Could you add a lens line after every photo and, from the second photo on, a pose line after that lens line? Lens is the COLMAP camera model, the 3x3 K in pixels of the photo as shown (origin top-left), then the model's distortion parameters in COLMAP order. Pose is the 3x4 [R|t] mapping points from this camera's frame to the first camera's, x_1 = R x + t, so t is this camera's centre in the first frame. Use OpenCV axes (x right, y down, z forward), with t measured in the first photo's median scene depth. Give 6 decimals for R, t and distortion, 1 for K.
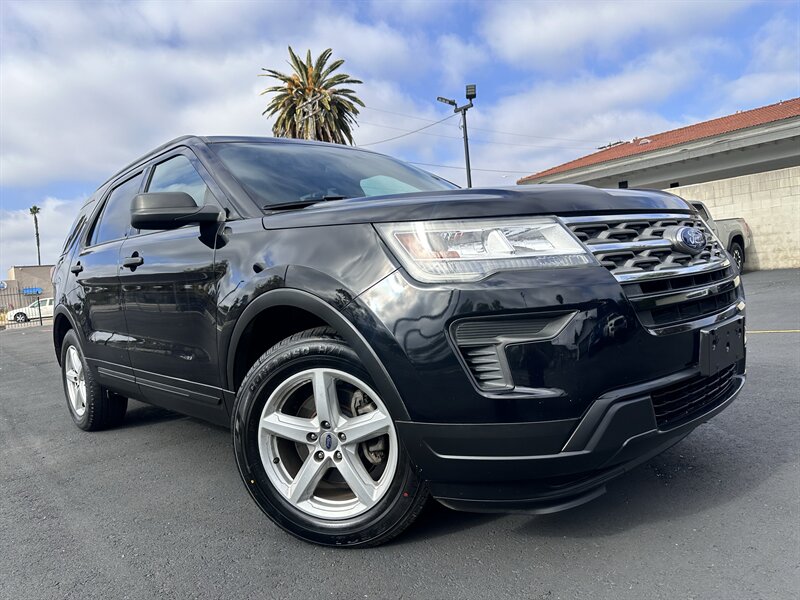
lens RADIAL K [[598.7, 0, 400.0], [0, 598.7, 300.0], [0, 0, 1]] dist [0.309177, -0.507547]
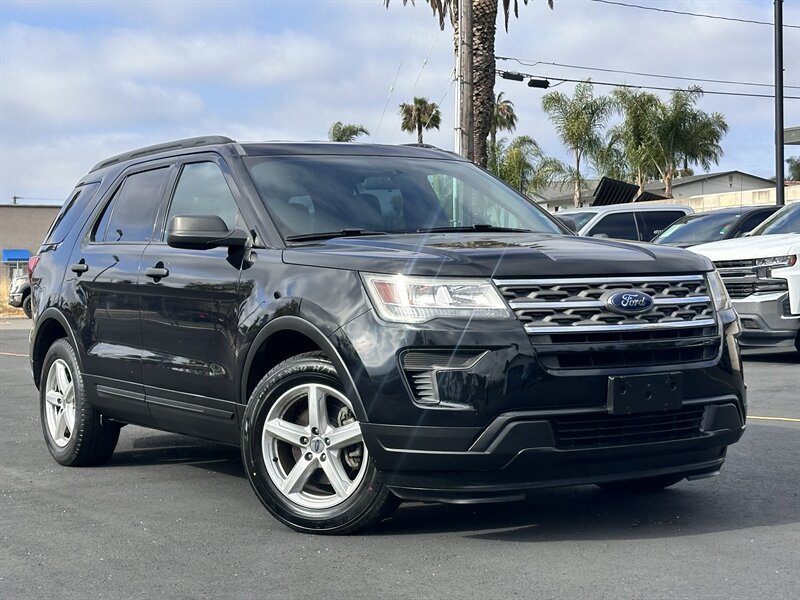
lens RADIAL K [[1300.2, 0, 397.4], [0, 1300.2, 271.2], [0, 0, 1]] dist [0.666521, -0.019899]
pose [[0.983920, 0.069075, -0.164715, 0.447402], [-0.075484, 0.996602, -0.032961, -0.039196], [0.161878, 0.044864, 0.985790, -1.573588]]
